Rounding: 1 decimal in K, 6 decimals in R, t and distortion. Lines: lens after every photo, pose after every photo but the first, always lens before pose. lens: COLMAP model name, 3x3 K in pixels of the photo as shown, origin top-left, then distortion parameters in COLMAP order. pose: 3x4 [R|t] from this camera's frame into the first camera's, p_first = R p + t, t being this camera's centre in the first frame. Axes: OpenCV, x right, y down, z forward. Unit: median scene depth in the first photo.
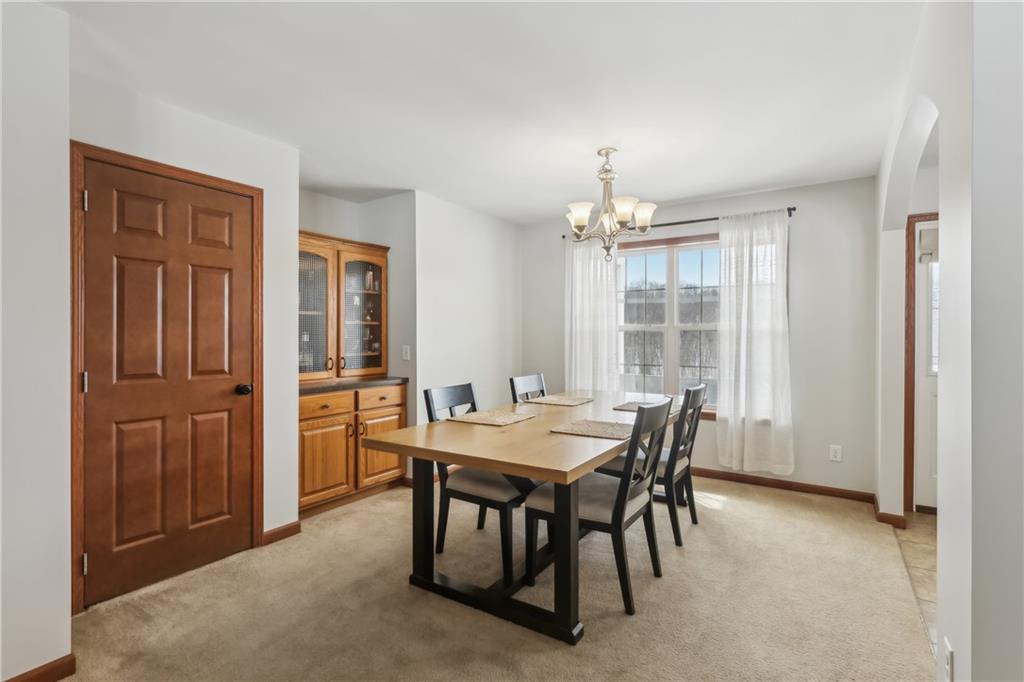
lens RADIAL K [[486.5, 0, 513.7], [0, 486.5, 337.1], [0, 0, 1]] dist [-0.004116, 0.000060]
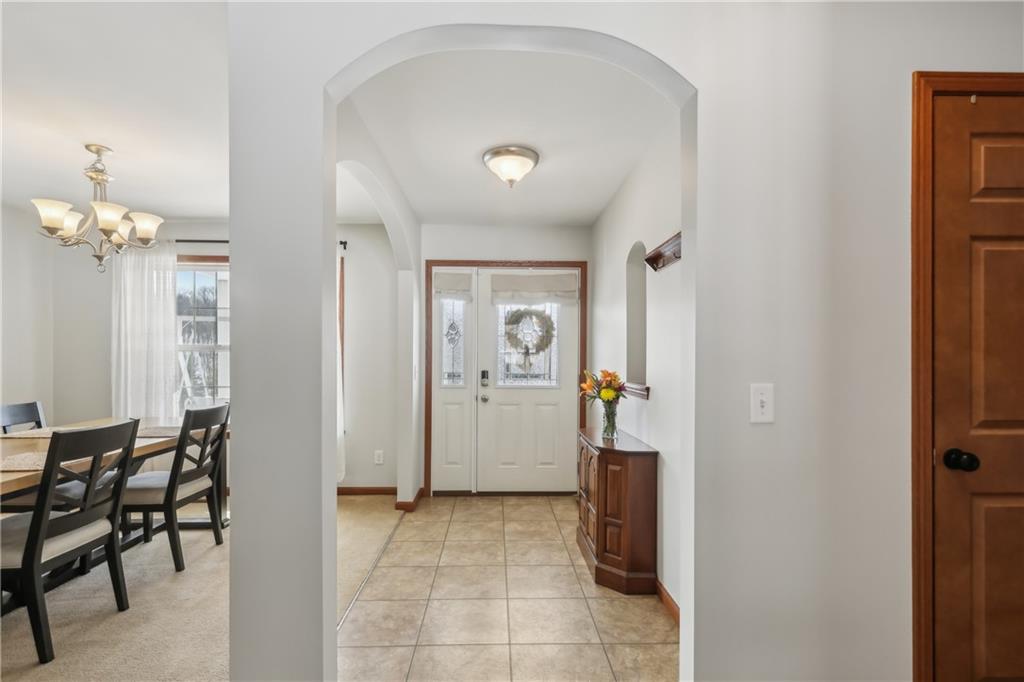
lens RADIAL K [[486.5, 0, 511.5], [0, 486.5, 360.6], [0, 0, 1]] dist [-0.004116, 0.000060]
pose [[0.815285, -0.002467, 0.579055, 0.293397], [0.000769, 0.999995, 0.003177, 0.004172], [-0.579059, -0.002145, 0.815283, -0.162362]]
